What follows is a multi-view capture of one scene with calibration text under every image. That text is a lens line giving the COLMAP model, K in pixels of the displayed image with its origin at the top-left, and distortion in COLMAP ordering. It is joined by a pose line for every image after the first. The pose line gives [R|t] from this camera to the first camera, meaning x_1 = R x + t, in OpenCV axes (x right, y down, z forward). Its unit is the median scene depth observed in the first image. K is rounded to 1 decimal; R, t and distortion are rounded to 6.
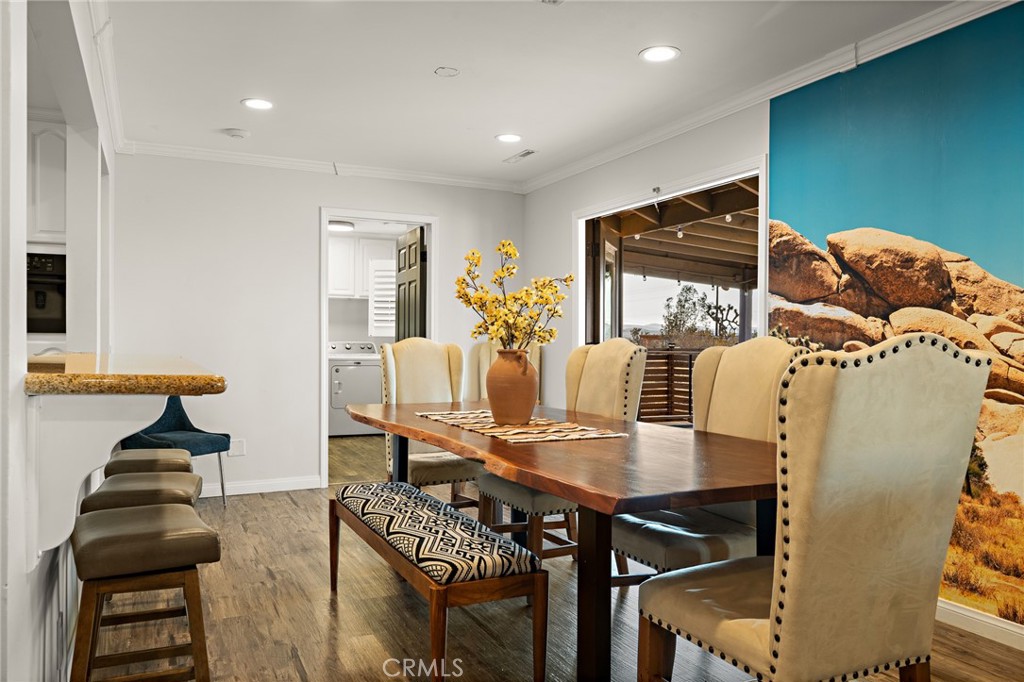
lens RADIAL K [[759.2, 0, 480.0], [0, 759.2, 345.9], [0, 0, 1]] dist [-0.002859, 0.000114]
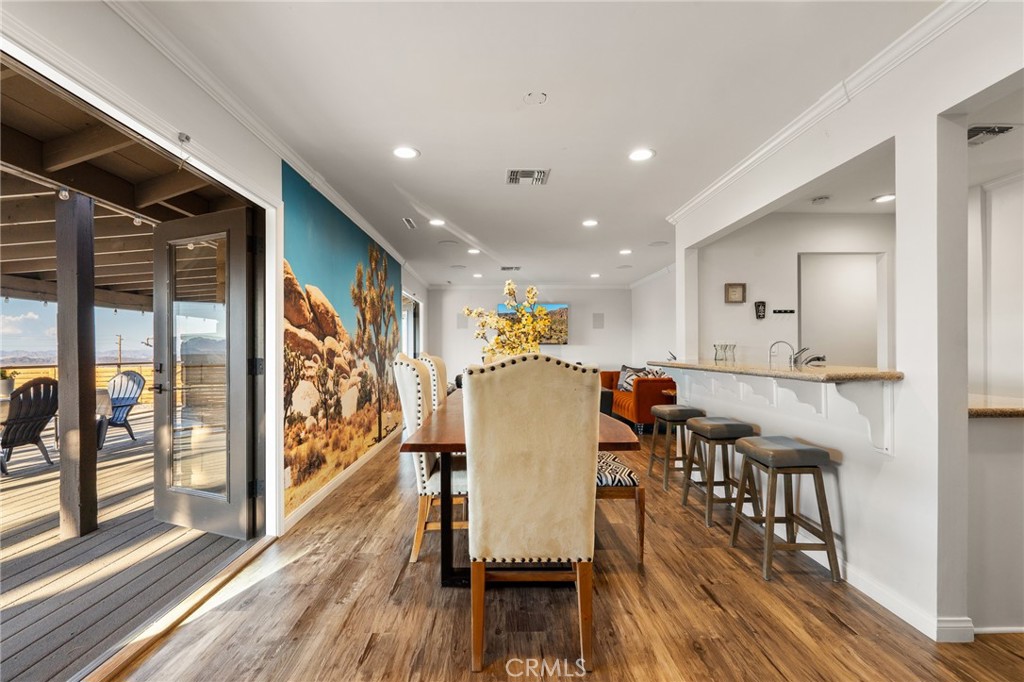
lens RADIAL K [[462.5, 0, 517.9], [0, 462.5, 348.5], [0, 0, 1]] dist [0.005699, -0.002679]
pose [[-0.933378, 0.001369, 0.358893, -0.280624], [0.003116, 0.999986, 0.004288, -0.021986], [-0.358882, 0.005121, -0.933369, 1.790226]]
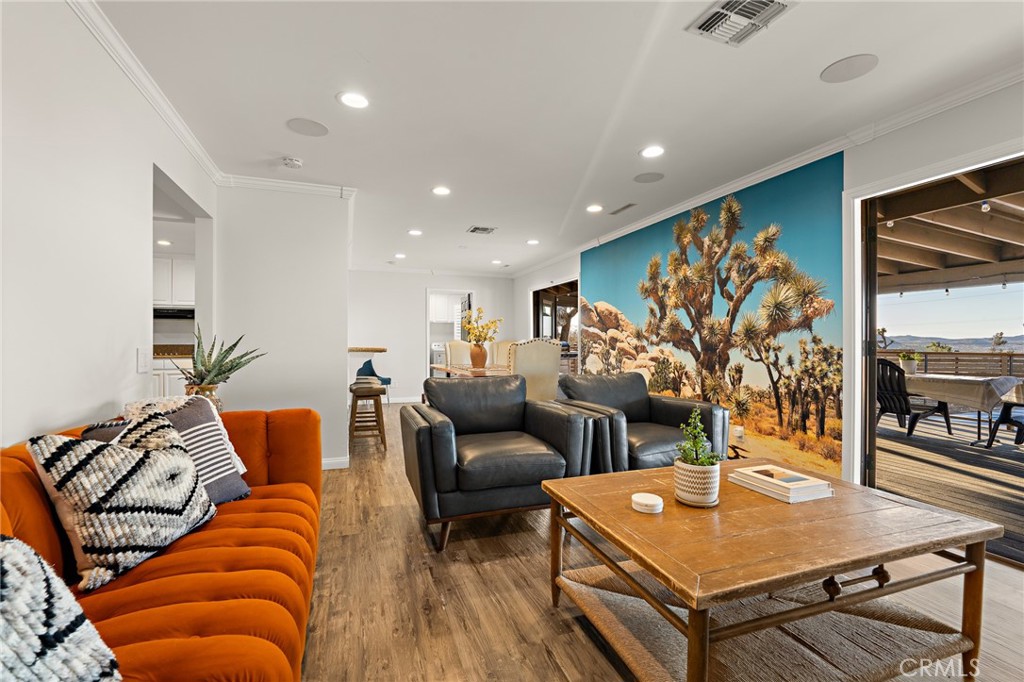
lens RADIAL K [[462.5, 0, 489.4], [0, 462.5, 342.2], [0, 0, 1]] dist [0.005699, -0.002679]
pose [[0.993097, -0.006503, -0.117115, 0.284626], [0.005615, 0.999953, -0.007908, 0.011910], [0.117161, 0.007196, 0.993087, -0.795089]]
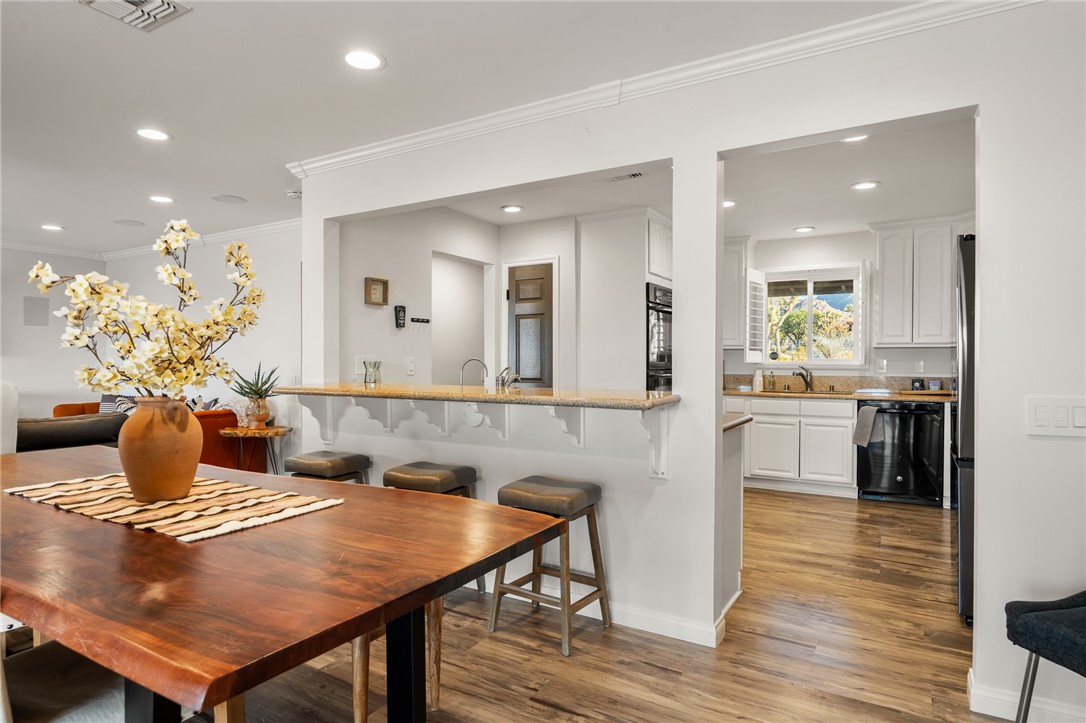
lens RADIAL K [[609.2, 0, 533.1], [0, 609.2, 362.4], [0, 0, 1]] dist [-0.012696, 0.000447]
pose [[-0.809989, -0.005466, -0.586419, 0.092558], [-0.009969, 0.999940, 0.004448, -0.031112], [0.586360, 0.009449, -0.809996, 1.579851]]
